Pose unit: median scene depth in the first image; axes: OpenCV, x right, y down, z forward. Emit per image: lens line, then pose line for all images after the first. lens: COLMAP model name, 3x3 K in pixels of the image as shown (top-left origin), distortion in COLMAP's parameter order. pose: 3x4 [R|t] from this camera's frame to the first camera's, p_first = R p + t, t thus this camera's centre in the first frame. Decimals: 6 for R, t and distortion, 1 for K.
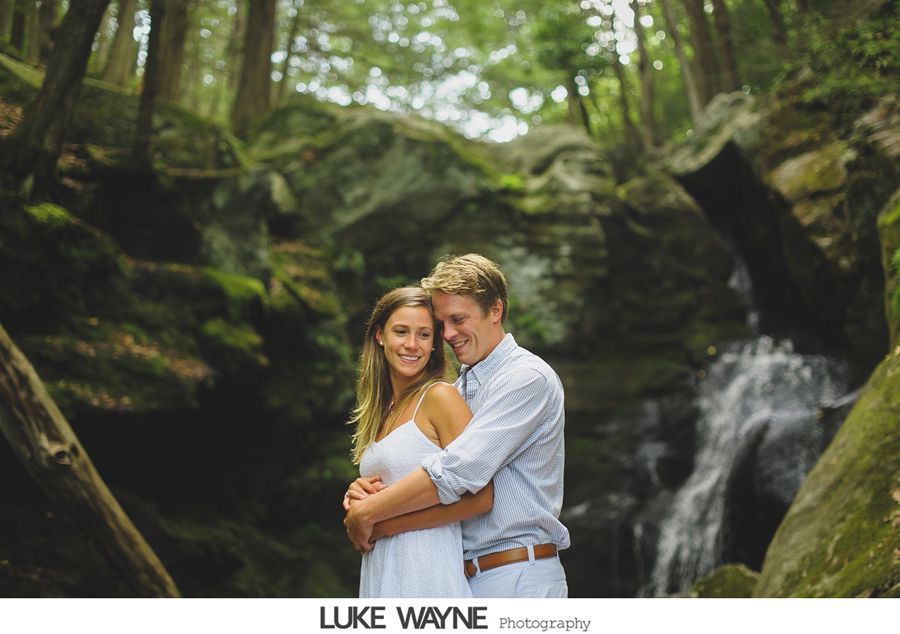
lens RADIAL K [[1302.3, 0, 450.0], [0, 1302.3, 317.0], [0, 0, 1]] dist [0.020559, -0.032000]
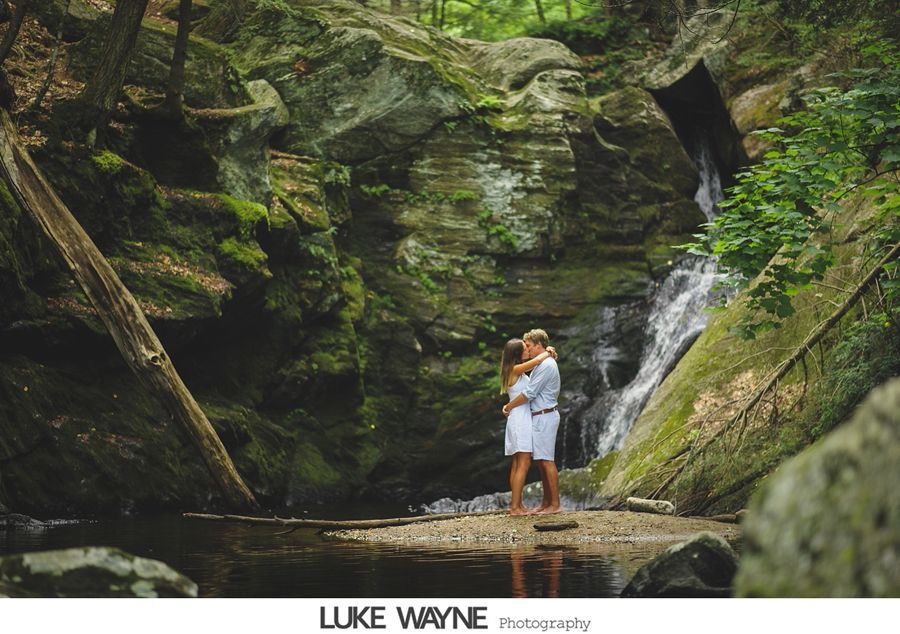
lens RADIAL K [[2115.8, 0, 450.0], [0, 2115.8, 317.0], [0, 0, 1]] dist [0.029175, -0.445679]
pose [[0.999396, 0.034721, 0.001441, 0.019643], [-0.034662, 0.993009, 0.112834, -0.130392], [0.002487, -0.112815, 0.993613, -0.803920]]
